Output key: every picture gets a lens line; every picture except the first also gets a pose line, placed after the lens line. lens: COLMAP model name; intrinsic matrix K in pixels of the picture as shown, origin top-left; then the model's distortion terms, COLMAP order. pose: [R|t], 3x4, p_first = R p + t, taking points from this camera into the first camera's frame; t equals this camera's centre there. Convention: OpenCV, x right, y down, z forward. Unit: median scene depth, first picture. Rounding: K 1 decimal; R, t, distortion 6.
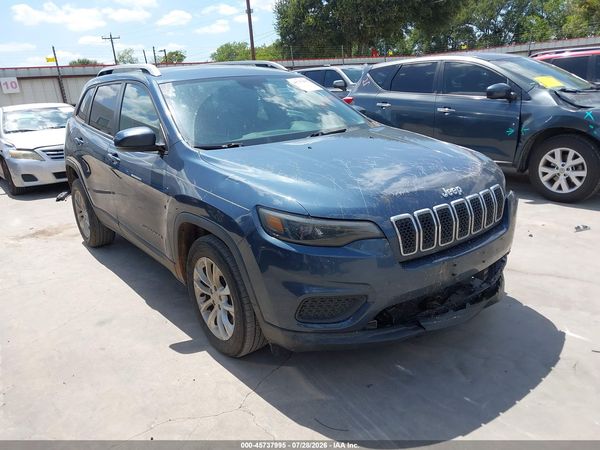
lens RADIAL K [[503.7, 0, 300.0], [0, 503.7, 225.0], [0, 0, 1]] dist [0.010604, -0.007402]
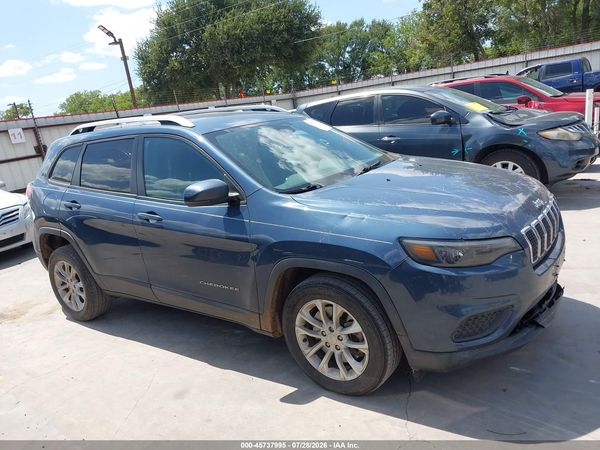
lens RADIAL K [[503.7, 0, 300.0], [0, 503.7, 225.0], [0, 0, 1]] dist [0.010604, -0.007402]
pose [[0.952860, -0.132590, 0.272907, -0.248514], [0.151821, 0.987117, -0.050500, -0.019610], [-0.262695, 0.089553, 0.960714, 0.022563]]
